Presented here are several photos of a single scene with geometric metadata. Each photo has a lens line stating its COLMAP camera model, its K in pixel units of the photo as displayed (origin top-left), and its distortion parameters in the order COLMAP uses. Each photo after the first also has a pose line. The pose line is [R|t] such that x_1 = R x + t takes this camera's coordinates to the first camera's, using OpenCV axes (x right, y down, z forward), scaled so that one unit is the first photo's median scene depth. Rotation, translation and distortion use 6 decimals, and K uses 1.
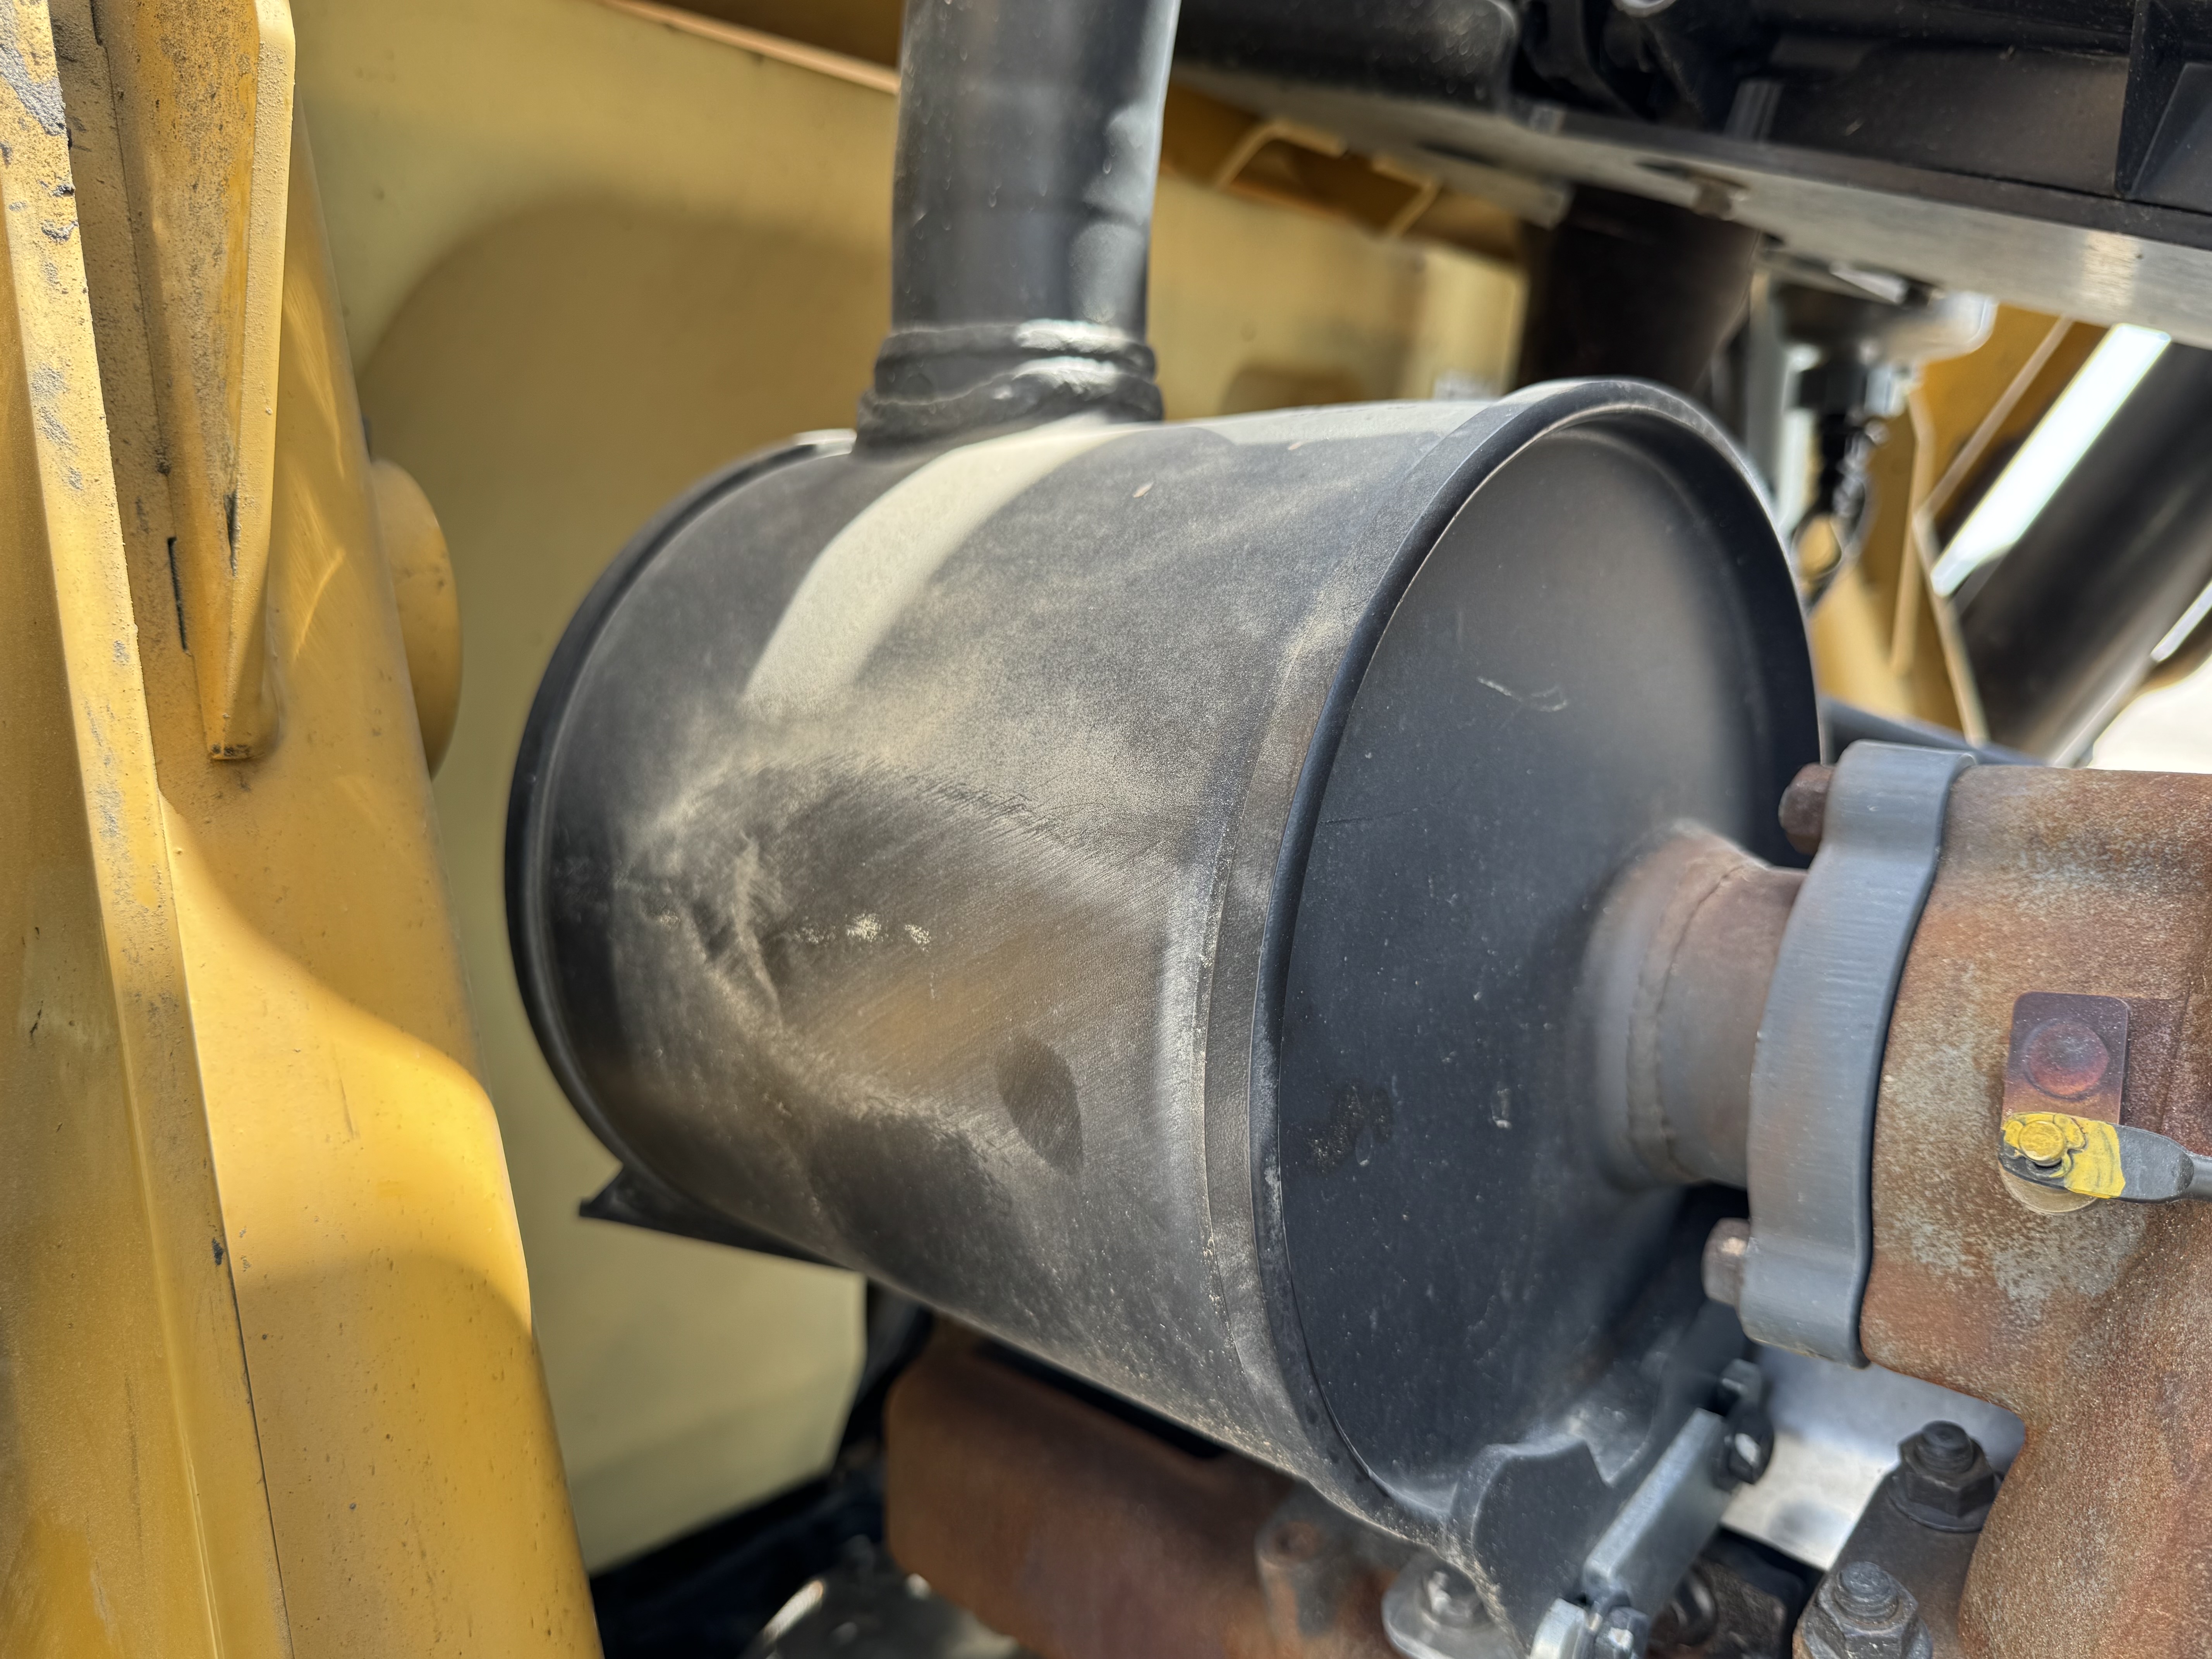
lens RADIAL K [[1722.8, 0, 1103.5], [0, 1722.8, 858.2], [0, 0, 1]] dist [-0.027262, -0.022212]
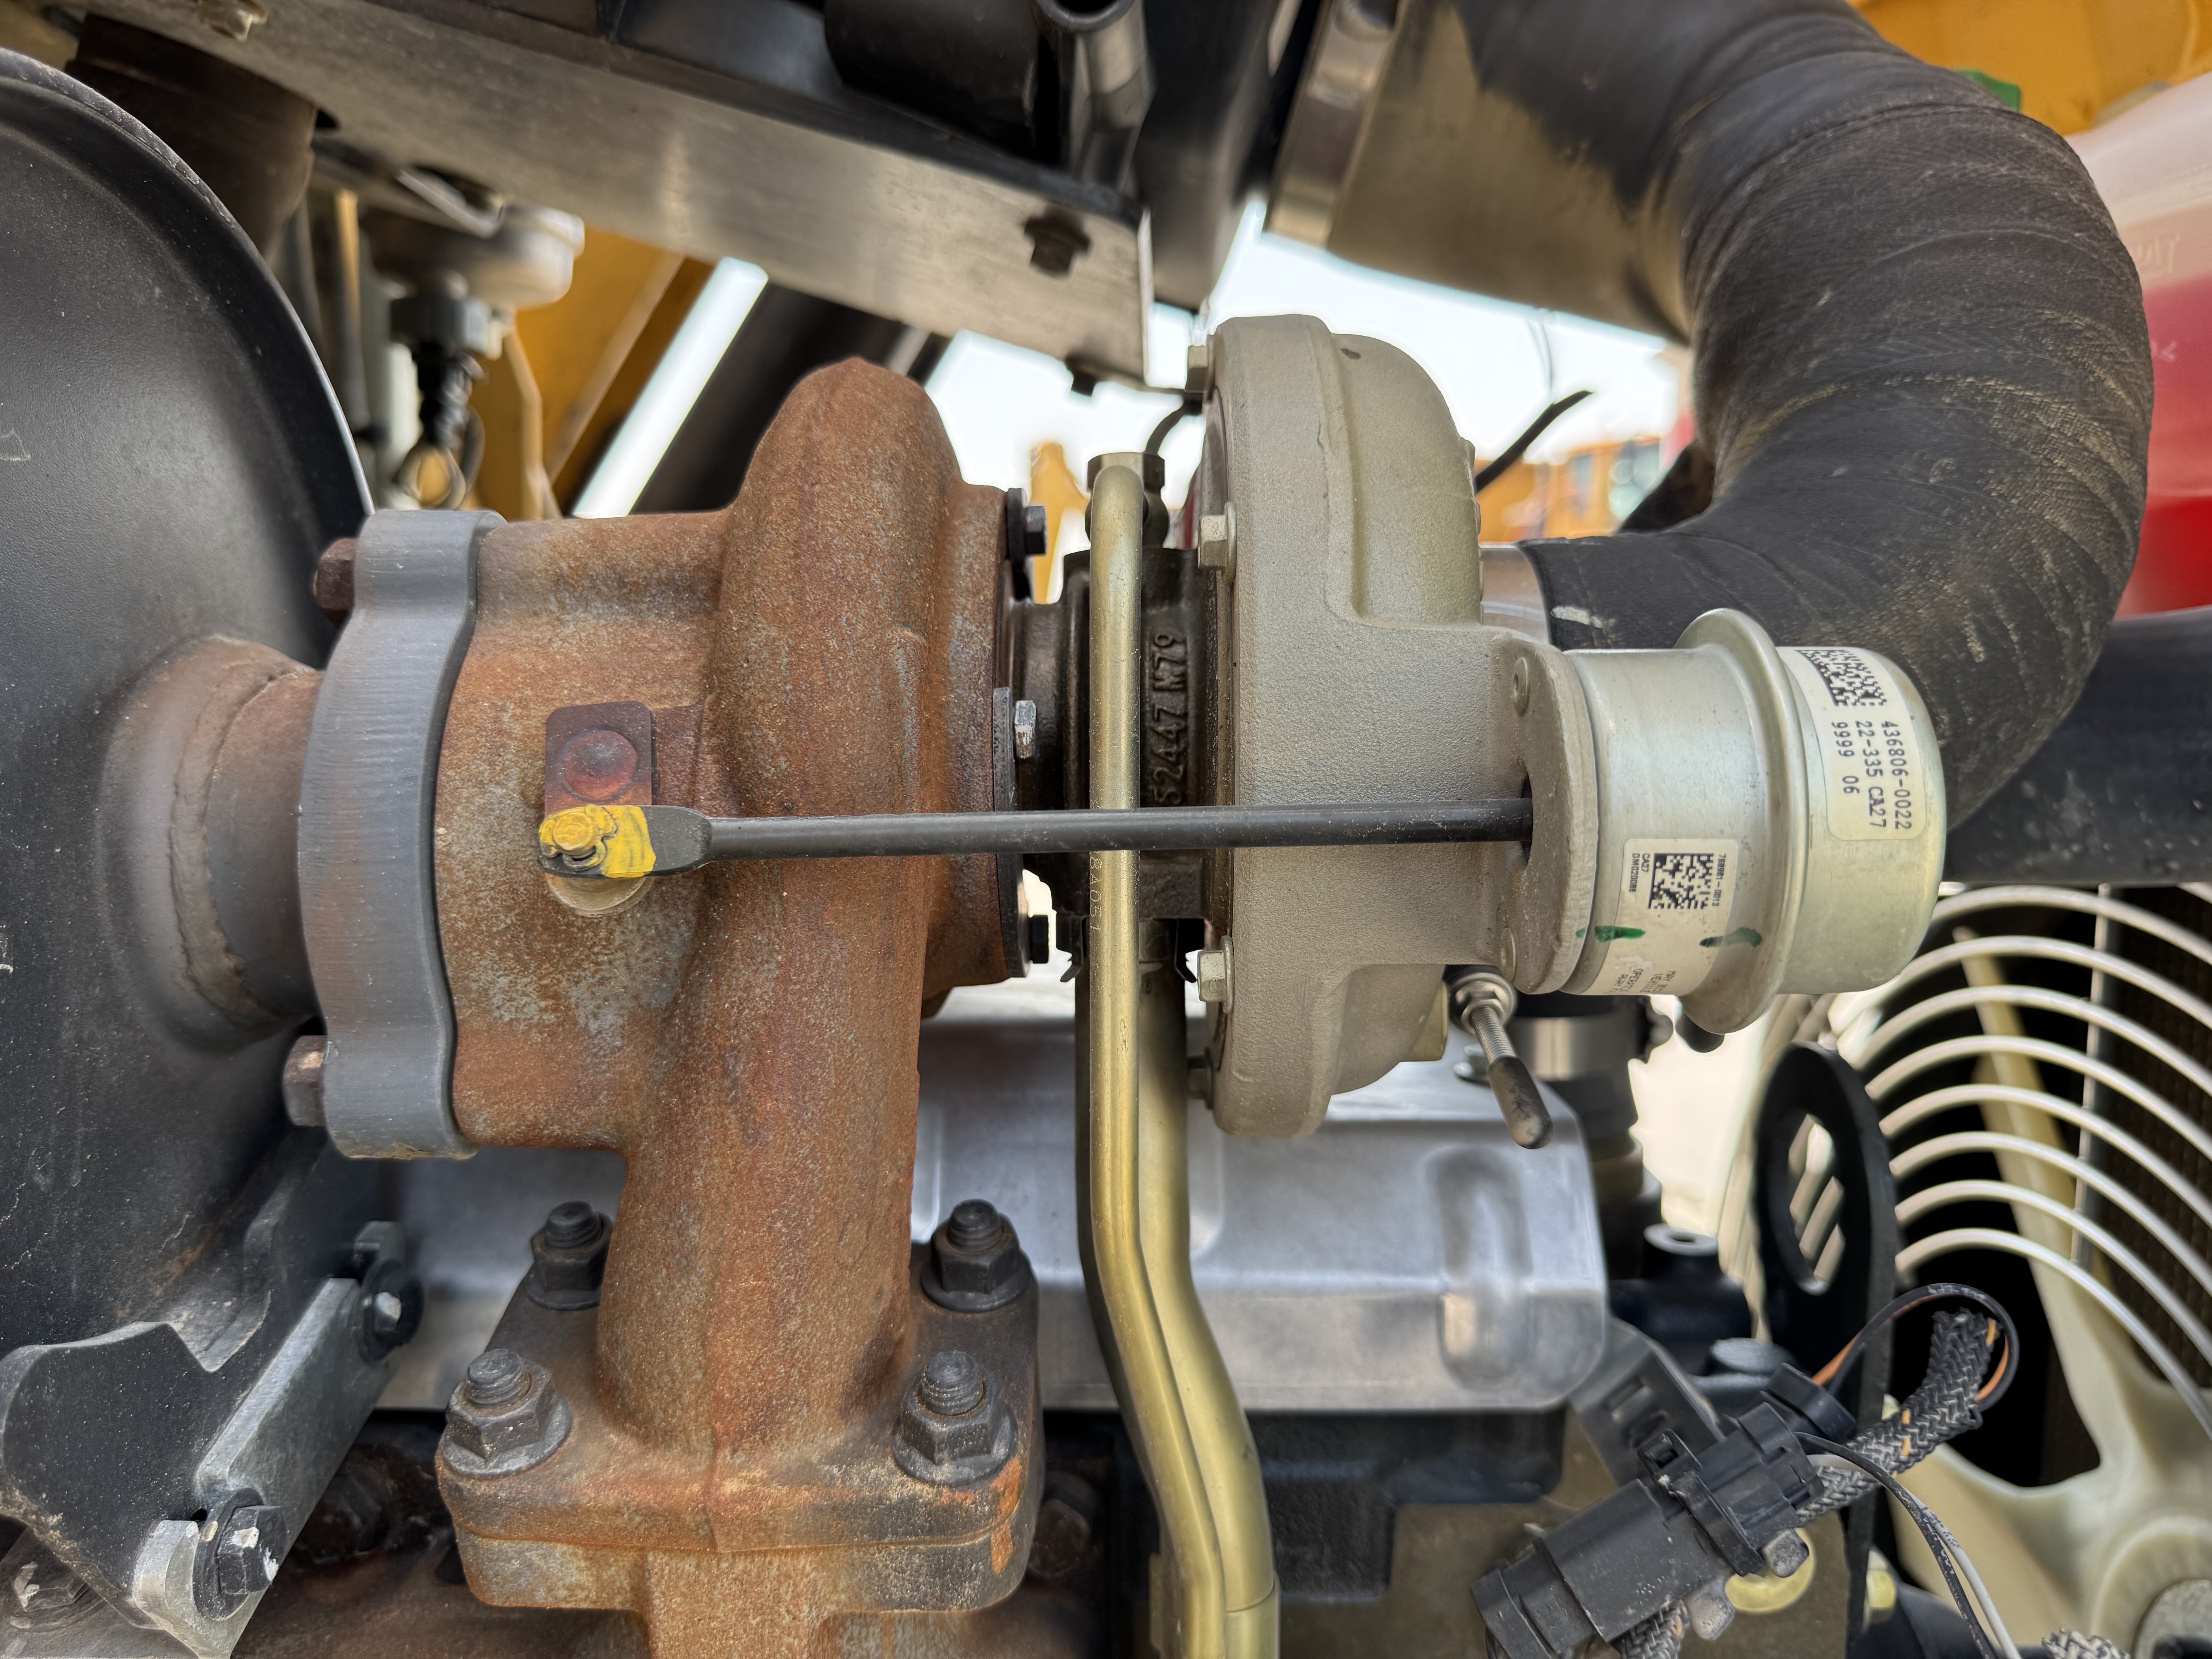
lens RADIAL K [[1646.1, 0, 1111.7], [0, 1646.1, 840.0], [0, 0, 1]] dist [-0.015039, -0.023561]
pose [[0.743423, -0.096425, 0.661834, 0.131509], [0.125530, 0.992084, 0.003536, 0.175818], [-0.656936, 0.080451, 0.749642, 0.073253]]
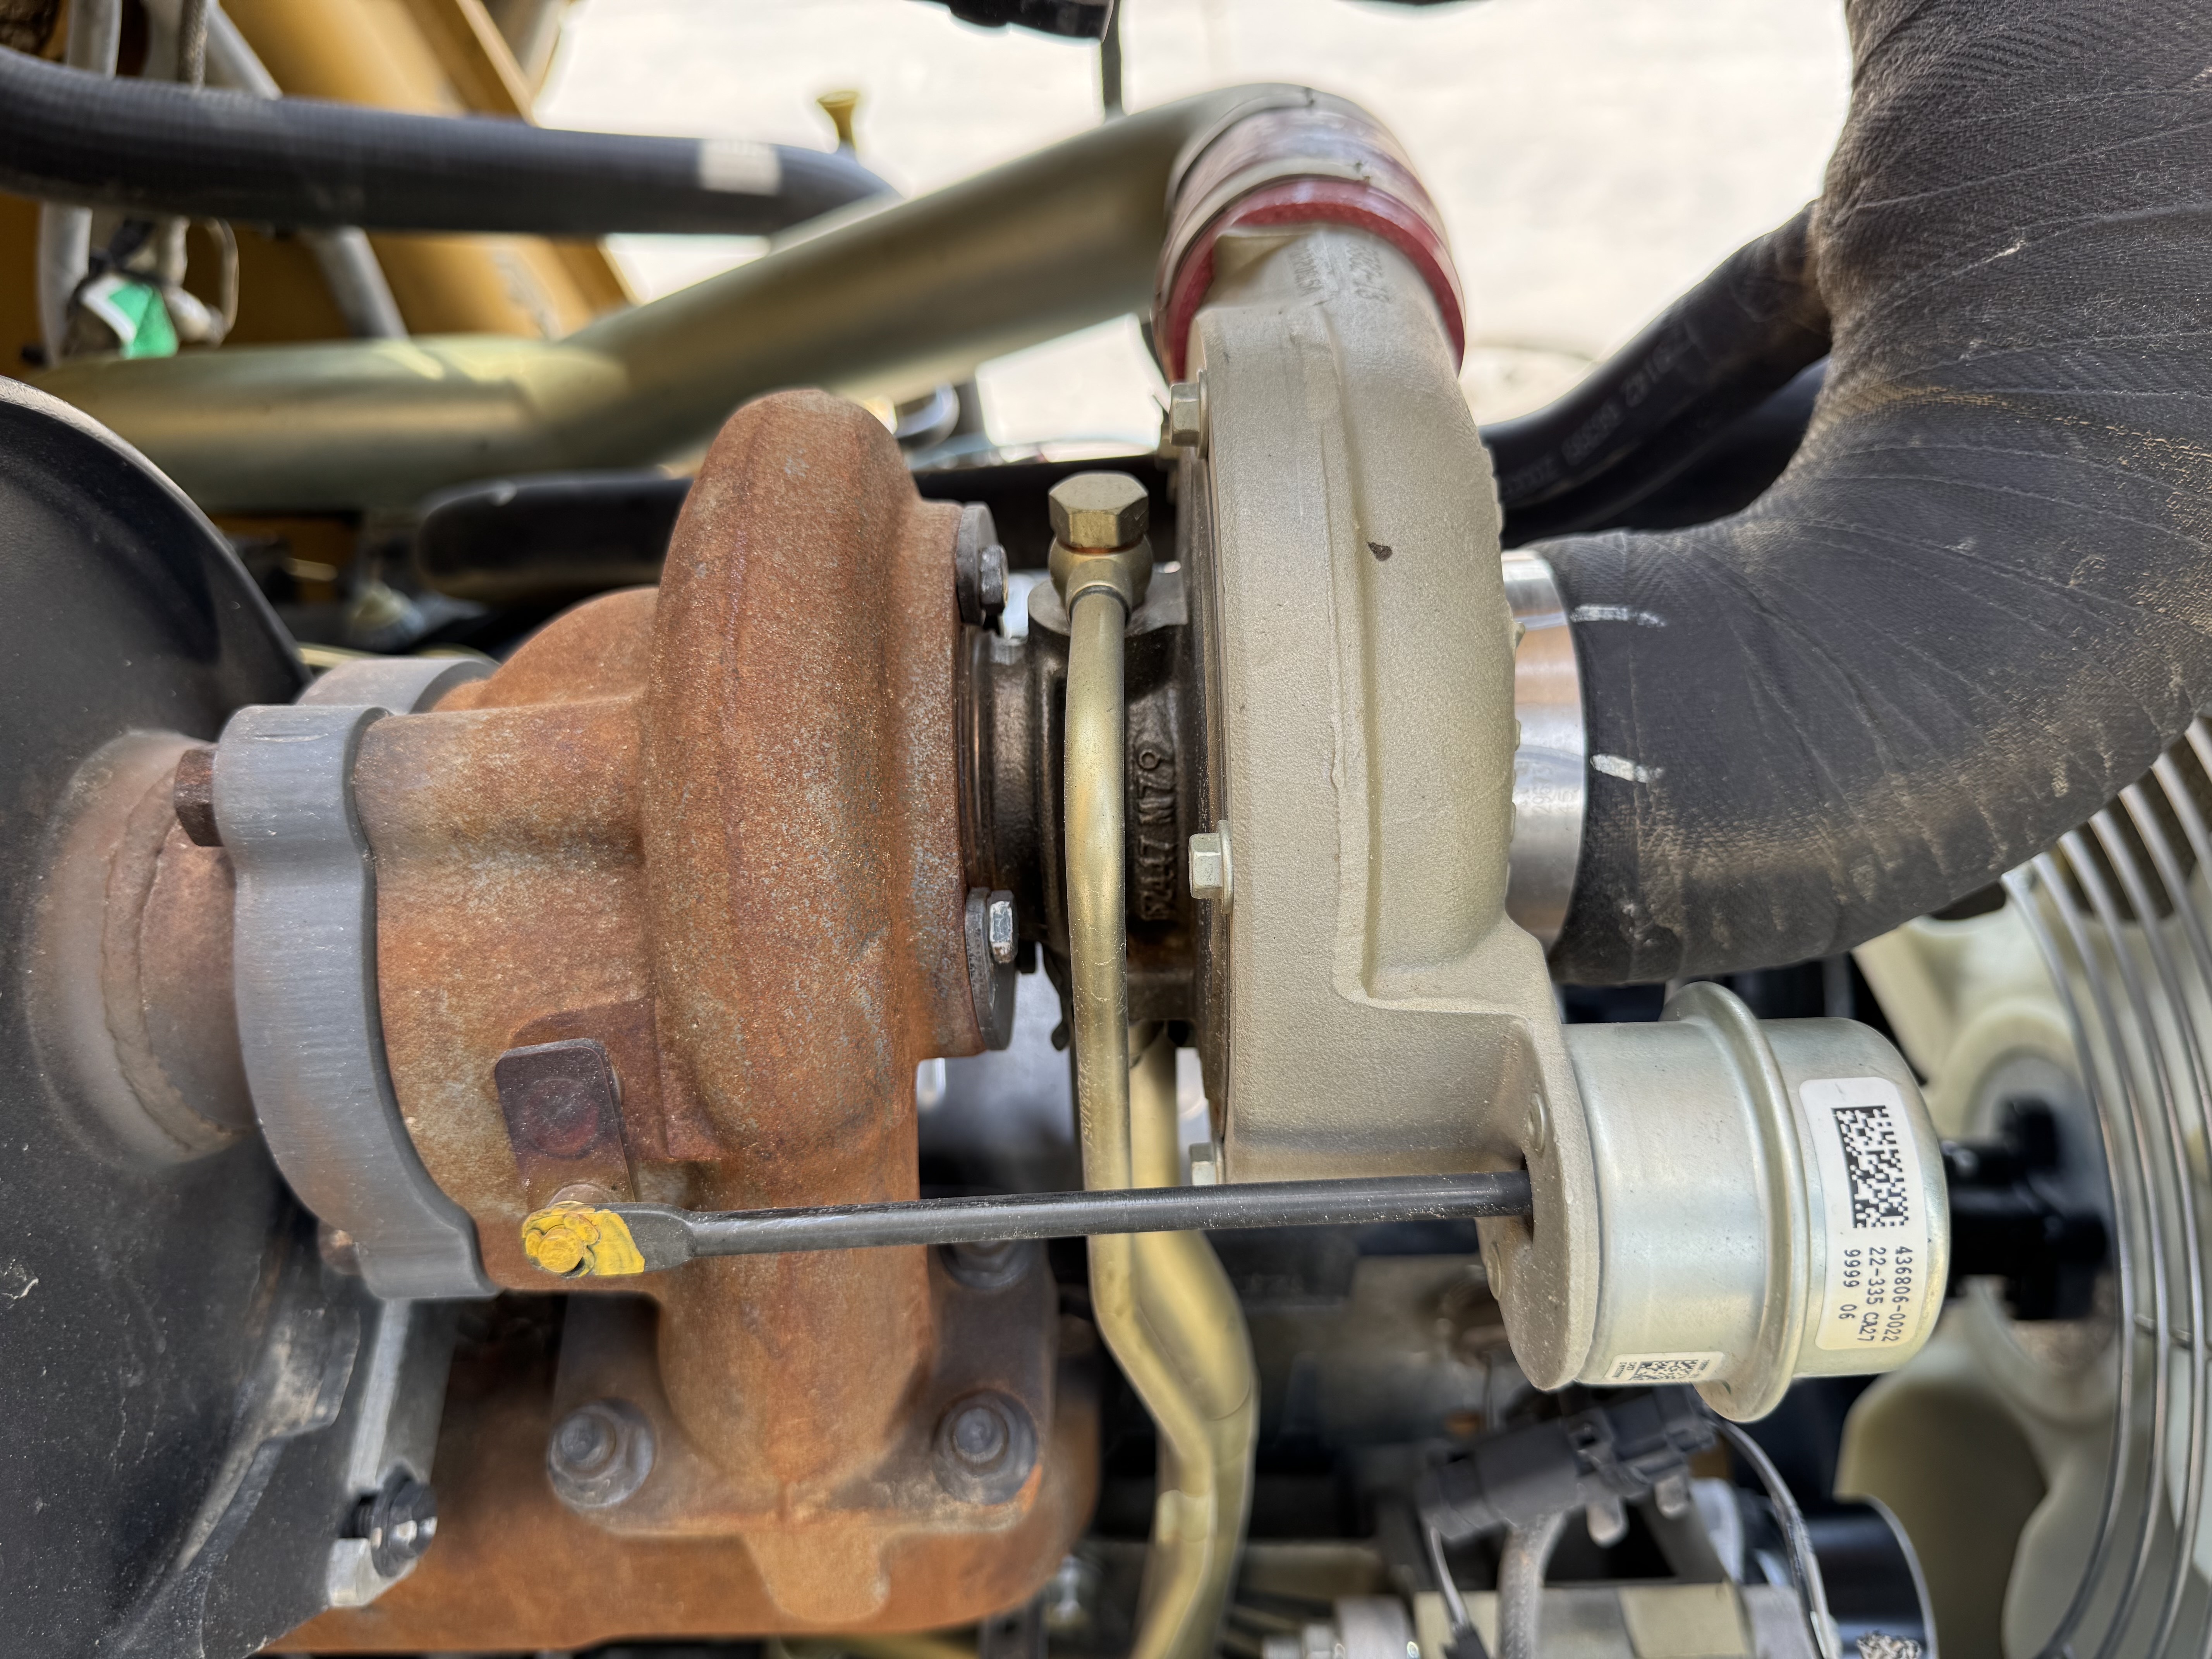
lens RADIAL K [[1646.1, 0, 1118.5], [0, 1646.1, 834.1], [0, 0, 1]] dist [-0.015039, -0.023561]
pose [[0.727054, -0.483208, 0.487752, 0.377025], [0.151224, 0.805666, 0.572743, -0.437836], [-0.669719, -0.342655, 0.658835, 0.214359]]
